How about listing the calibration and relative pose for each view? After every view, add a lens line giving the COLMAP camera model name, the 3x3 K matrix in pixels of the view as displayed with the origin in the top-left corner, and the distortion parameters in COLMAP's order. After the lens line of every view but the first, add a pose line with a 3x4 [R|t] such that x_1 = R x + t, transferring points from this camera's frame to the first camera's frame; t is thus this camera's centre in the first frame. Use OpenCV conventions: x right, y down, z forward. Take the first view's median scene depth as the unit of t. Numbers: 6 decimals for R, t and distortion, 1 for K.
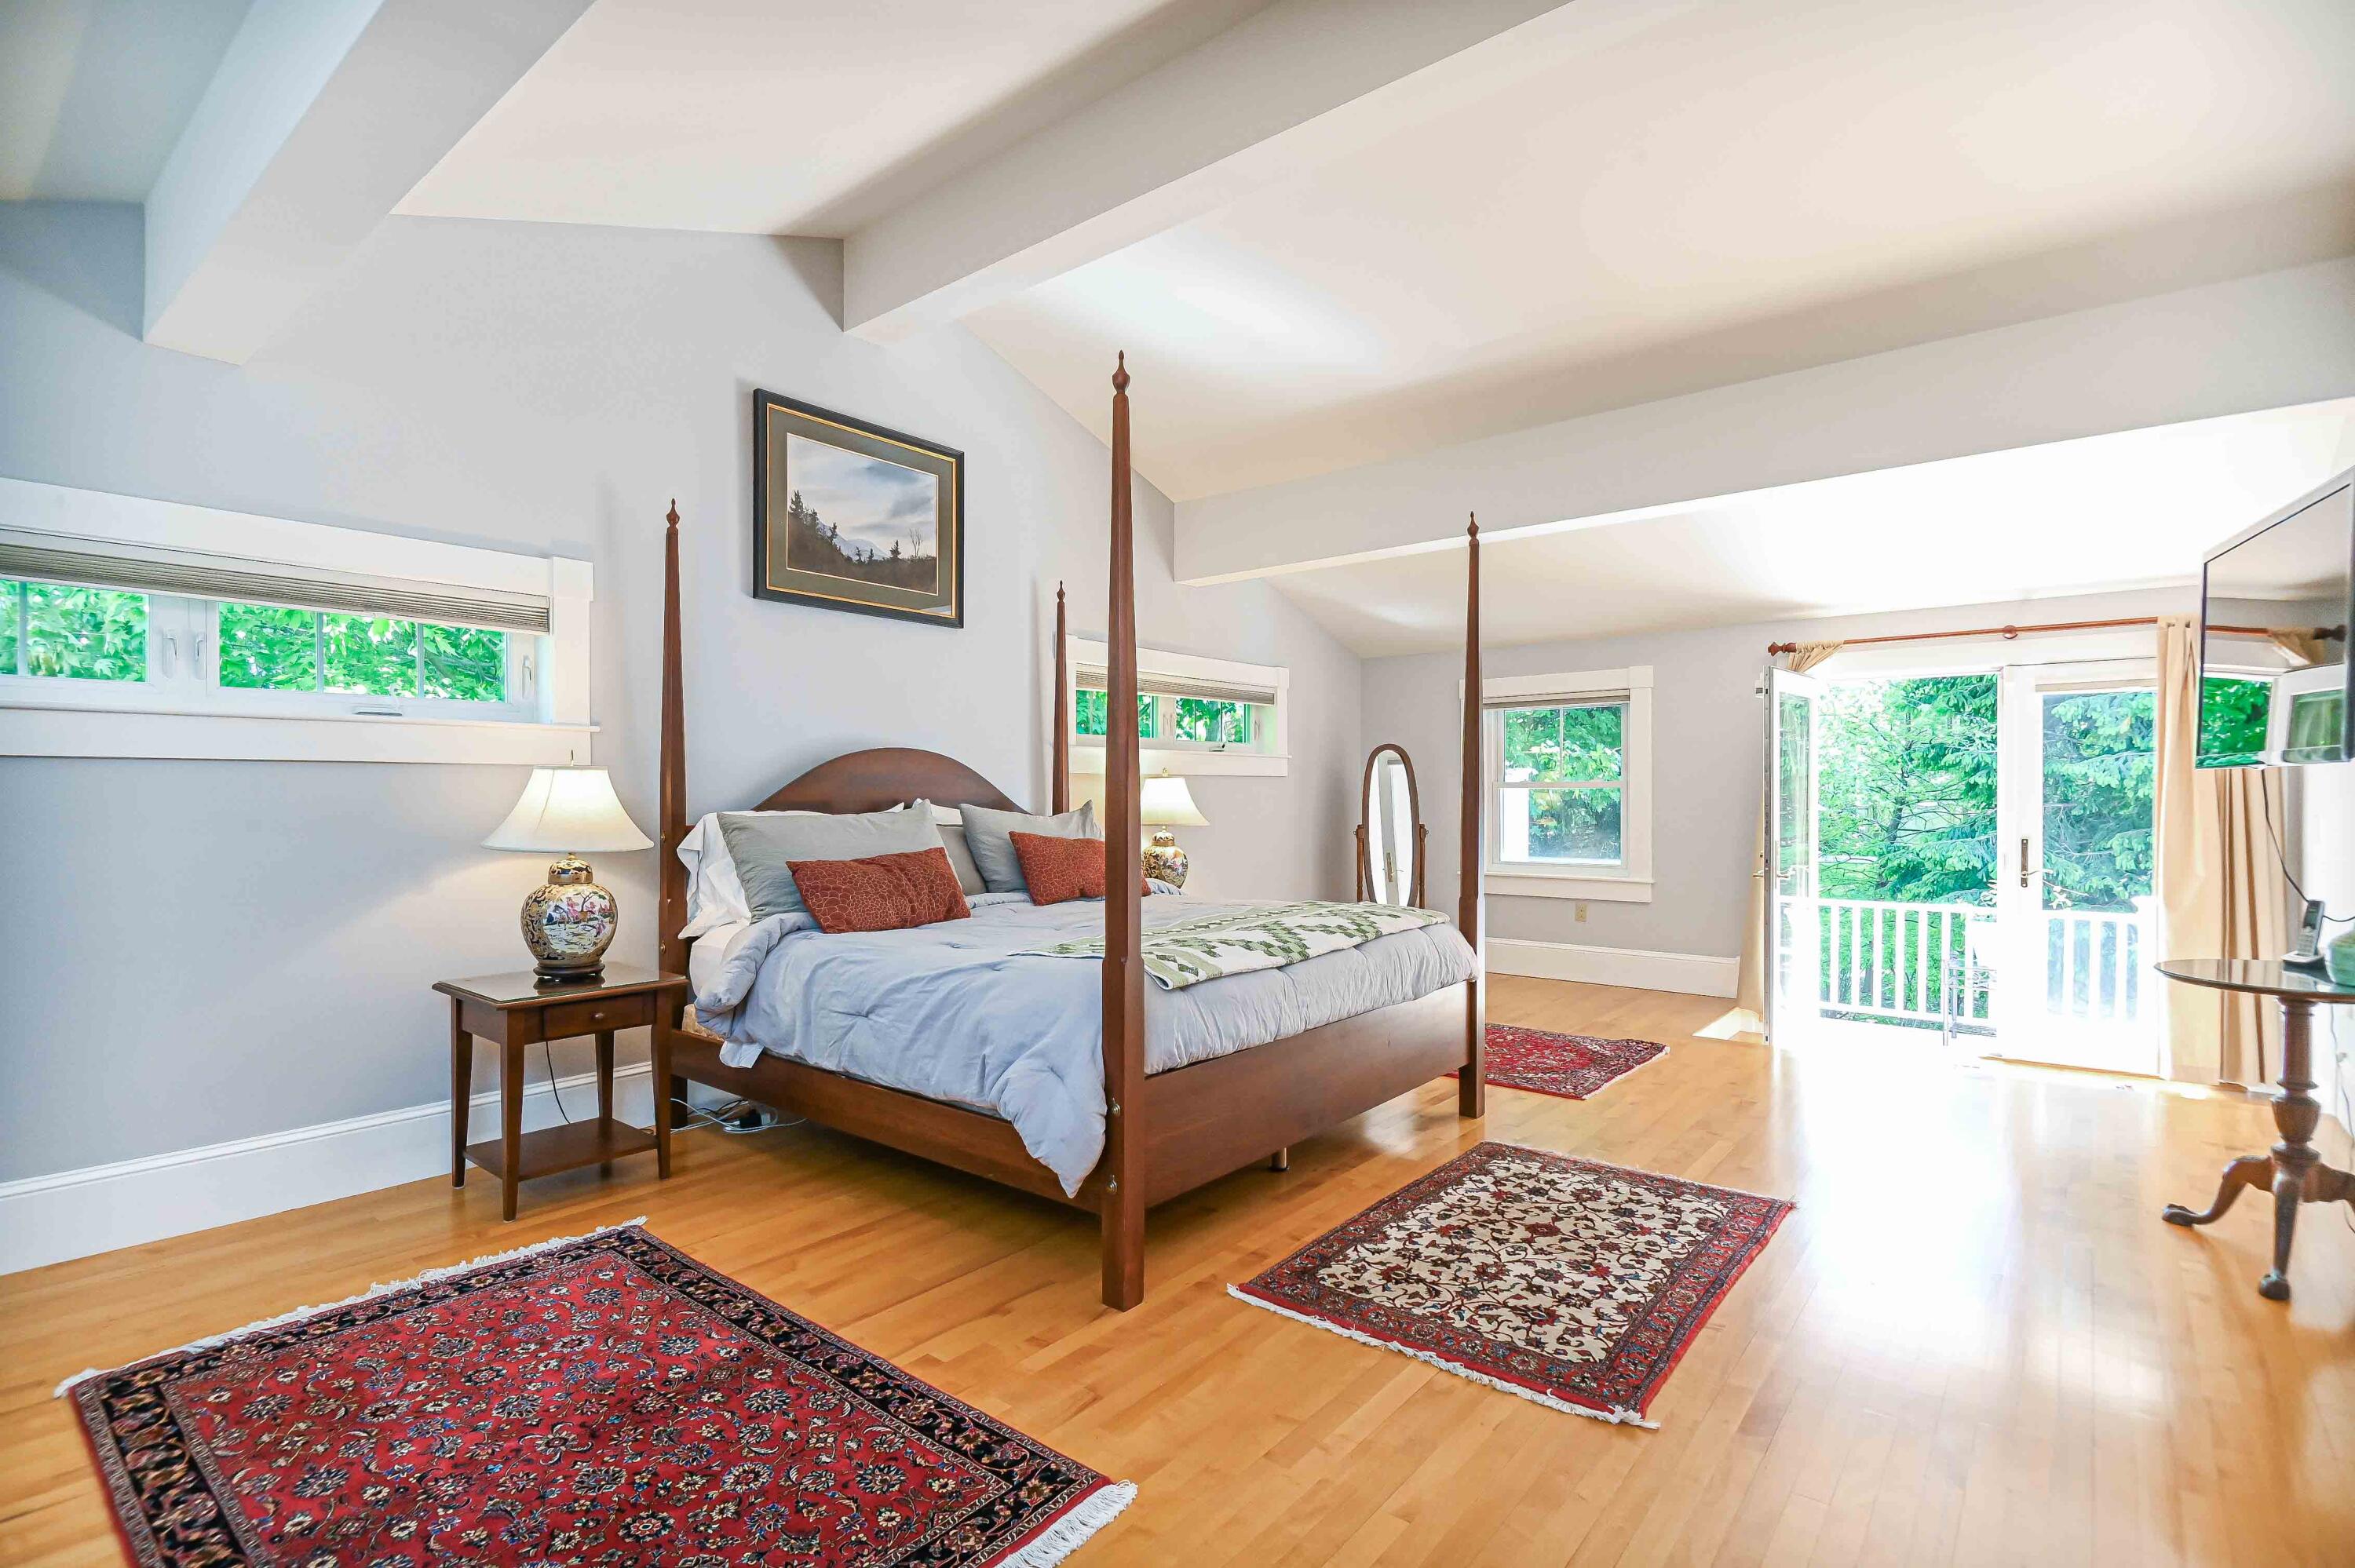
lens RADIAL K [[1100.8, 0, 1177.5], [0, 1100.8, 784.0], [0, 0, 1]] dist [0.026381, 0.000001]
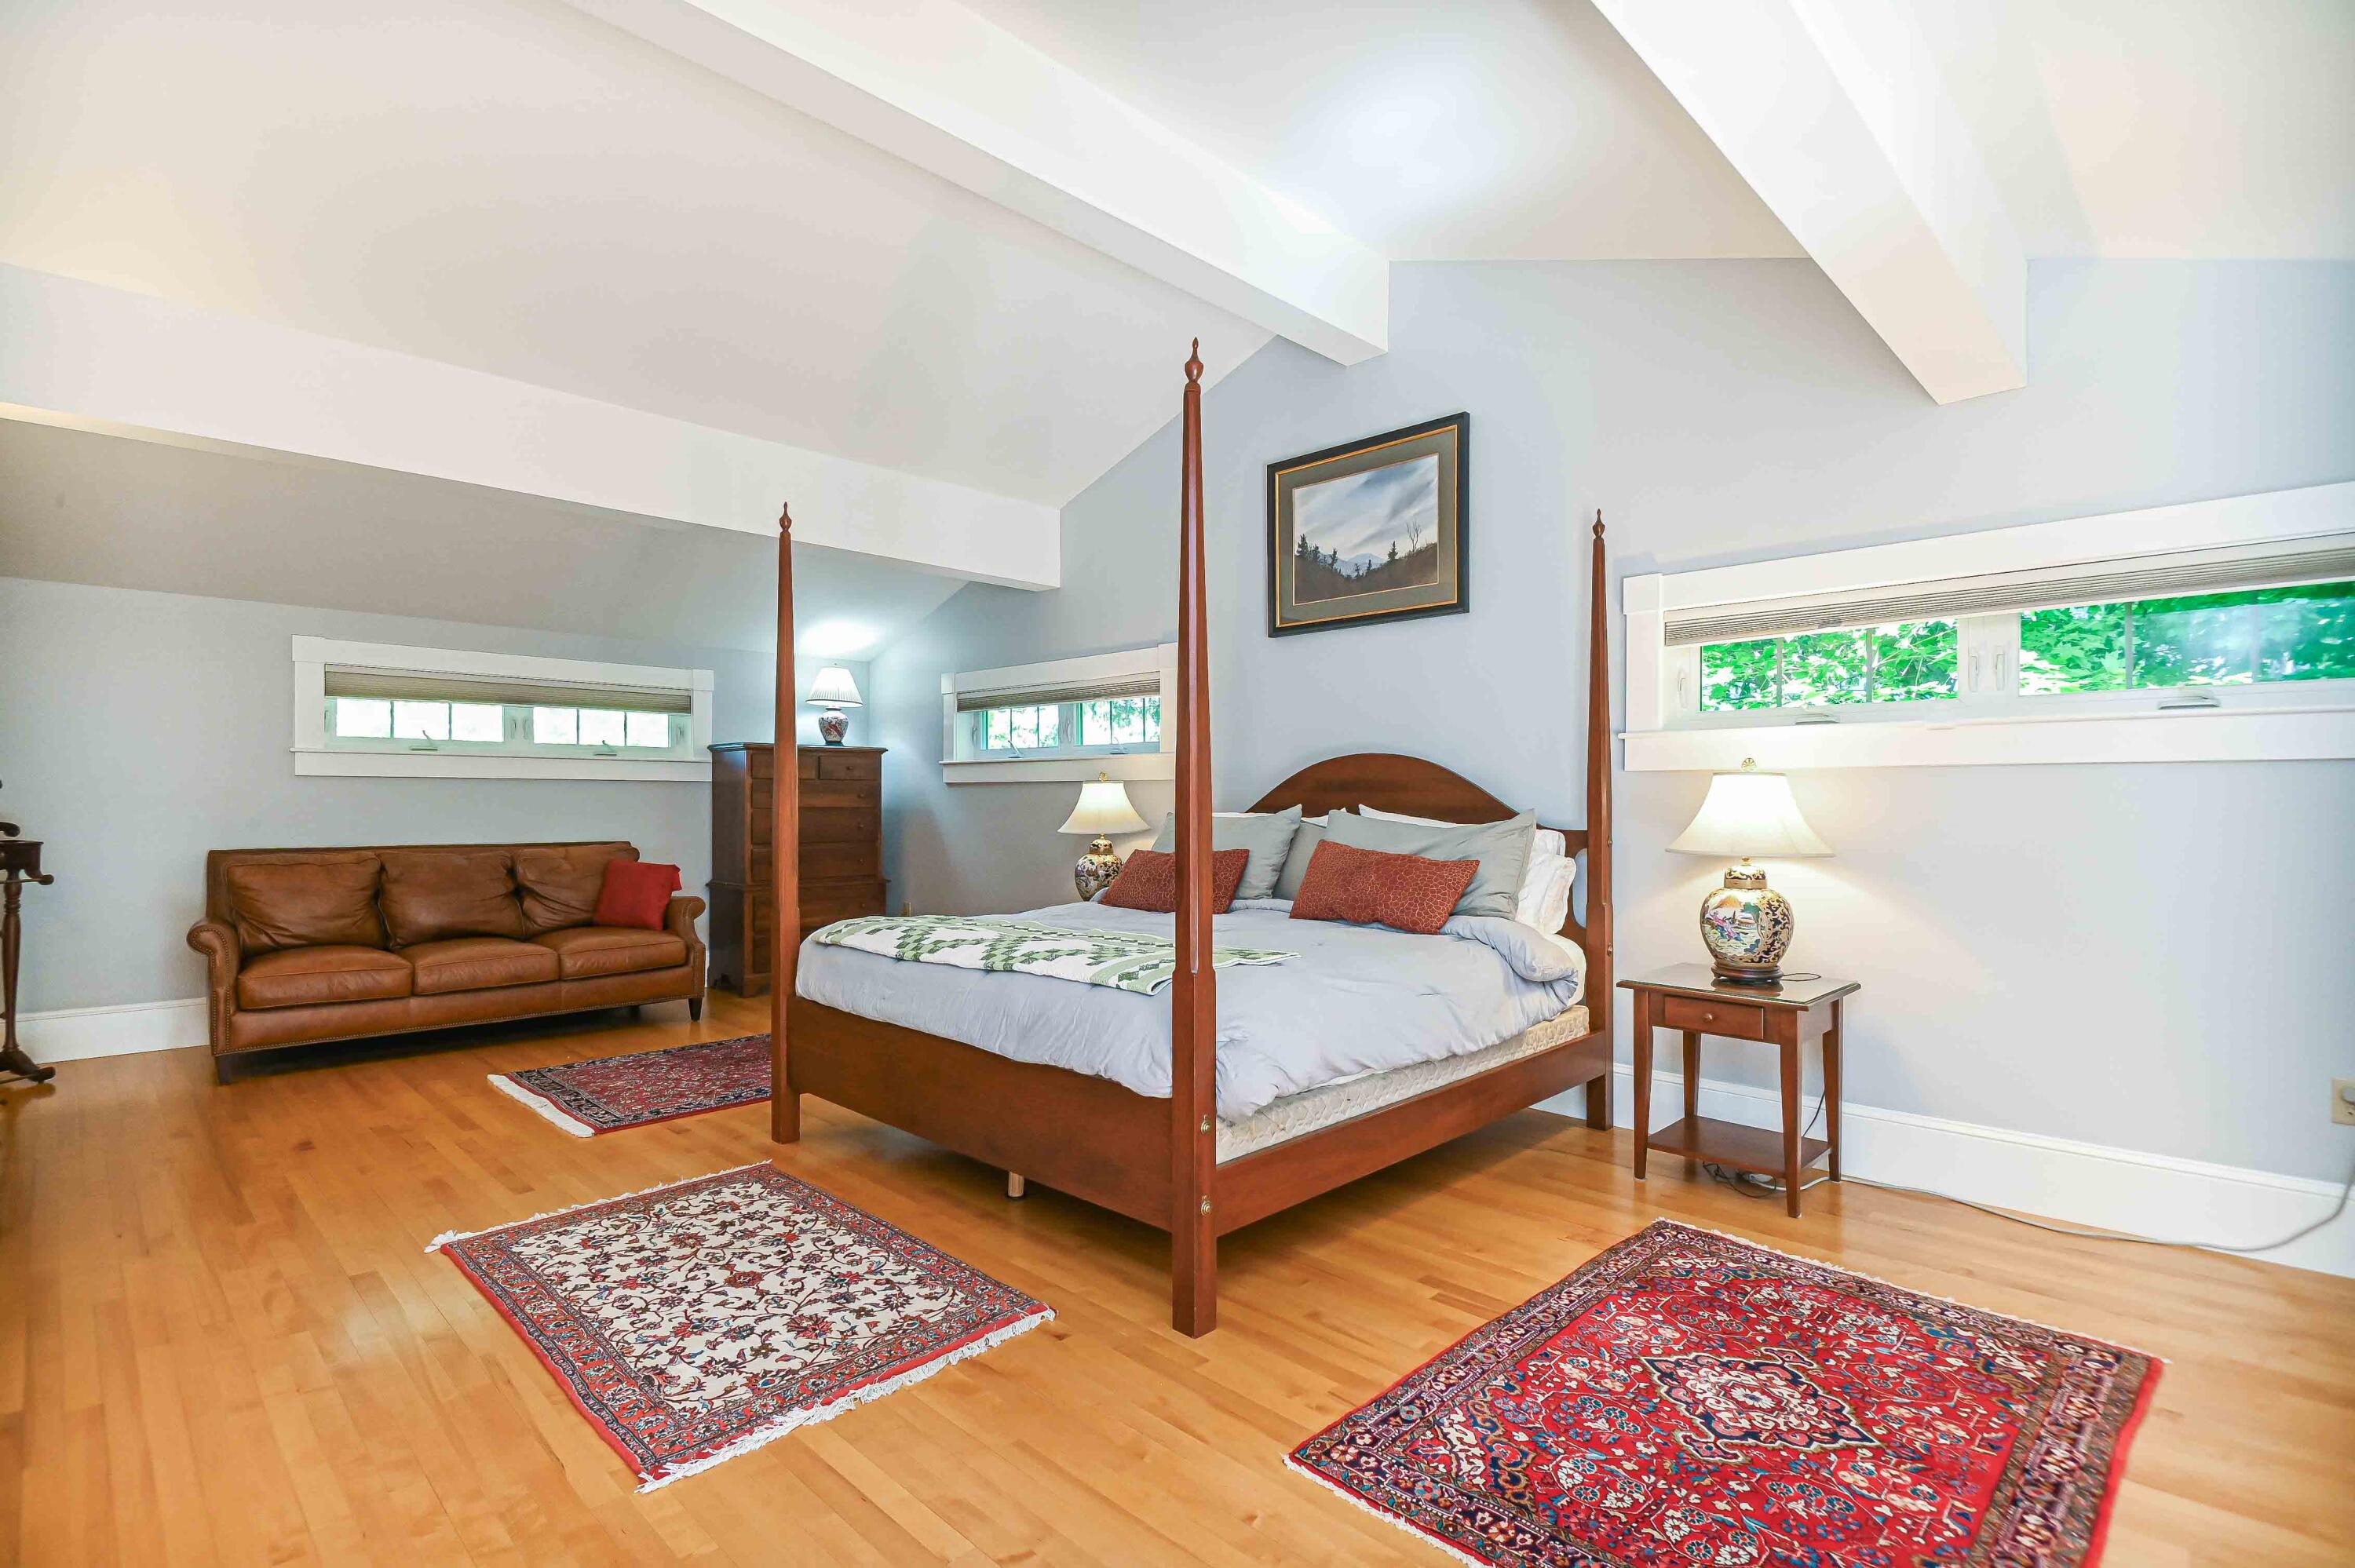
lens RADIAL K [[1118.1, 0, 1177.5], [0, 1118.1, 784.0], [0, 0, 1]] dist [-0.000365, 0.000006]
pose [[-0.094500, -0.010125, -0.995473, 1.168084], [0.005915, 0.999925, -0.010732, 0.008375], [0.995507, -0.006902, -0.094433, 1.391345]]
